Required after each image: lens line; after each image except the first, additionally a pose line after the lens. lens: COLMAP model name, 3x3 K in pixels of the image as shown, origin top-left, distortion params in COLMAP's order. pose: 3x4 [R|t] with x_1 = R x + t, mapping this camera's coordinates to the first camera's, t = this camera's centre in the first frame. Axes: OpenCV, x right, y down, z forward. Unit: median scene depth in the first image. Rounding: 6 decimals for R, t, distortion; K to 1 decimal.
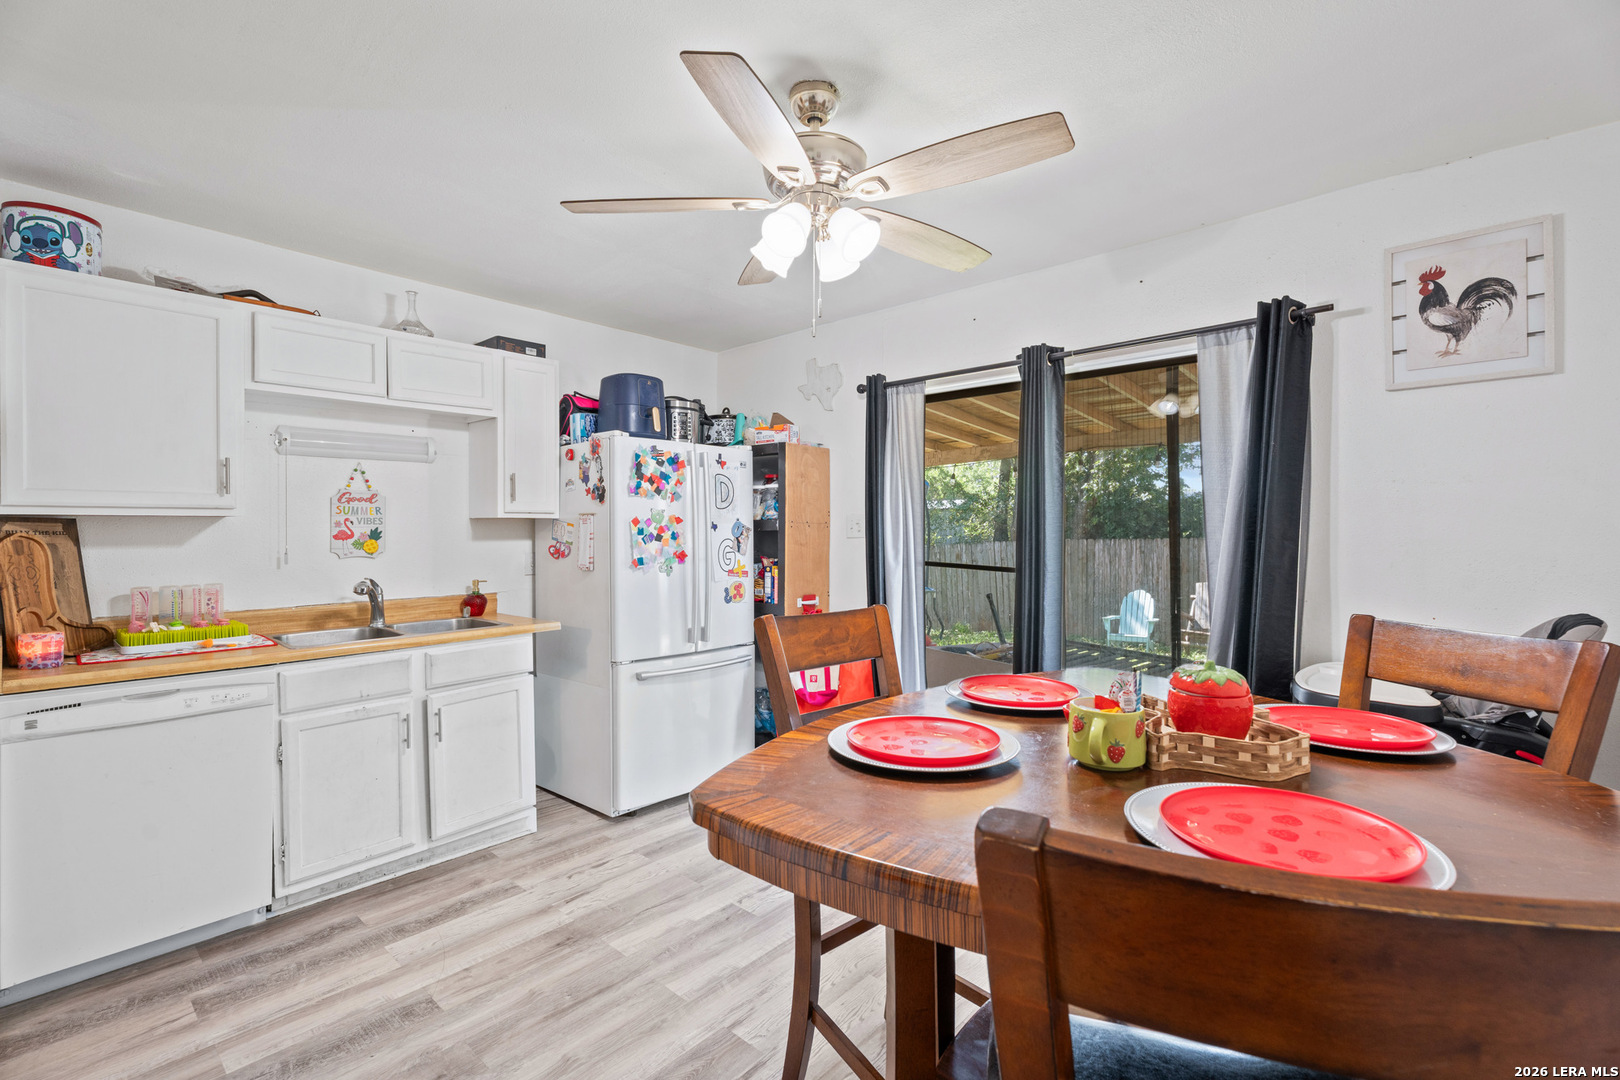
lens RADIAL K [[718.4, 0, 802.8], [0, 718.4, 532.2], [0, 0, 1]] dist [0.003128, -0.002162]
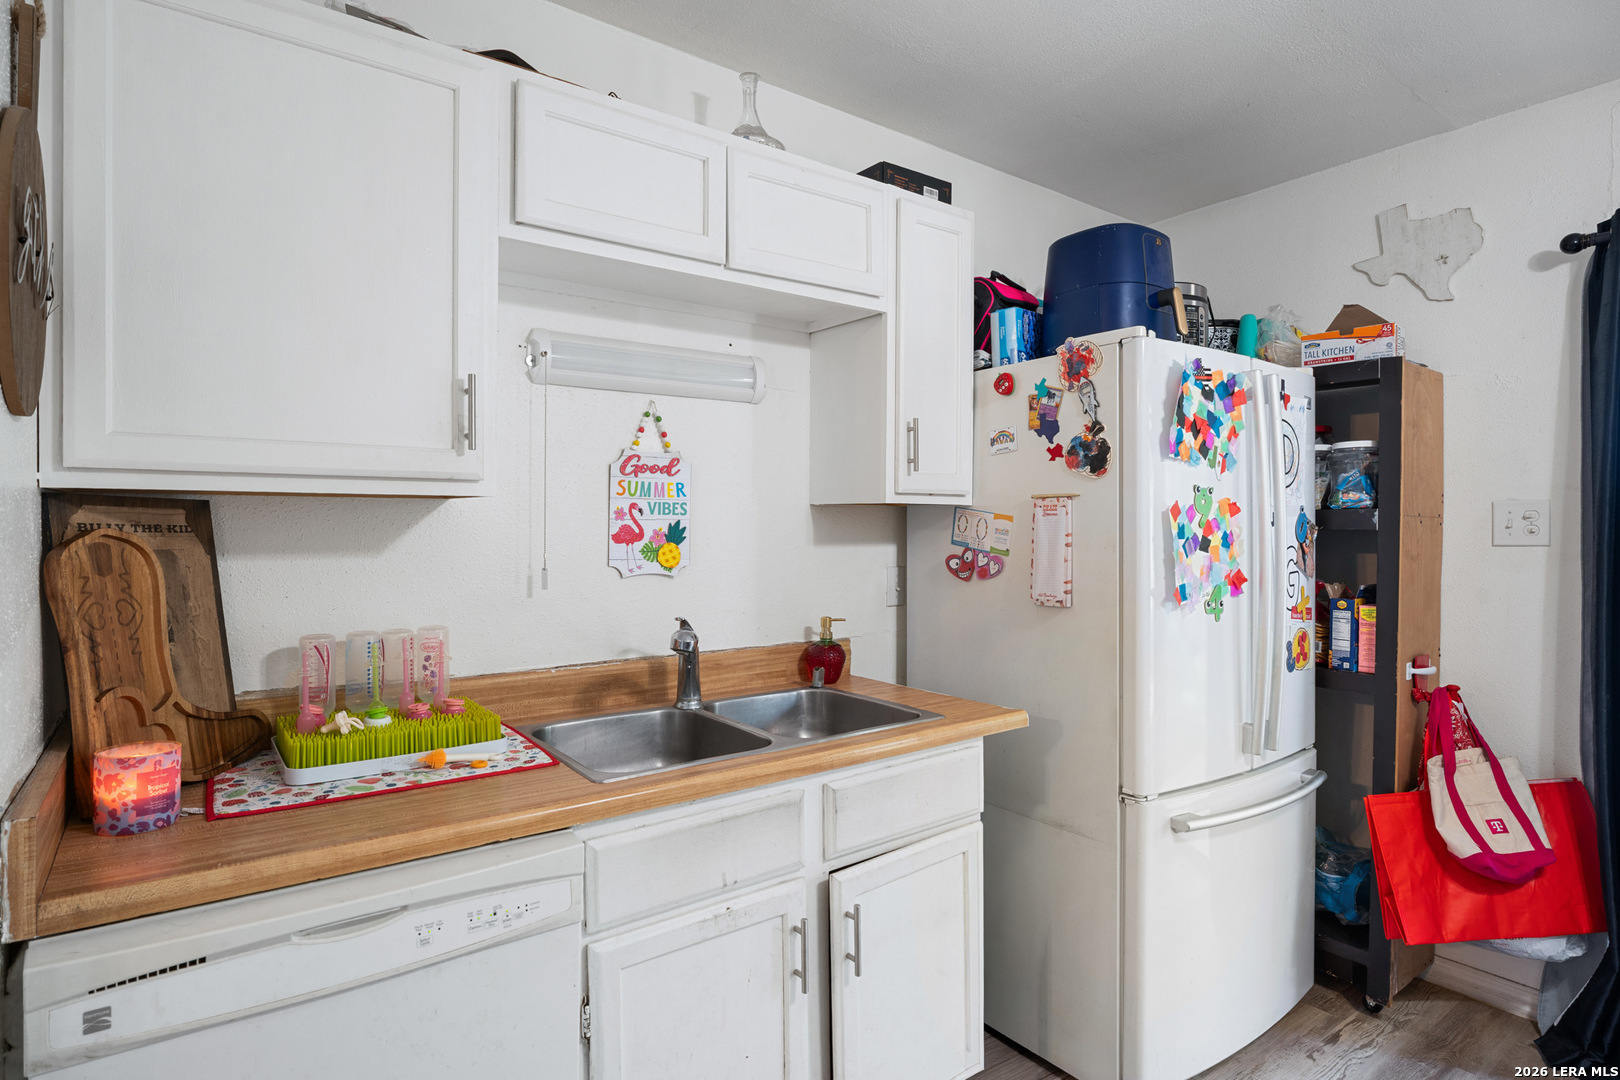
lens RADIAL K [[850.8, 0, 795.8], [0, 850.8, 533.8], [0, 0, 1]] dist [-0.020811, 0.007205]
pose [[0.979506, 0.008332, -0.201240, -0.380527], [-0.007016, 0.999949, 0.007250, -0.001853], [0.201290, -0.005690, 0.979515, 0.392397]]
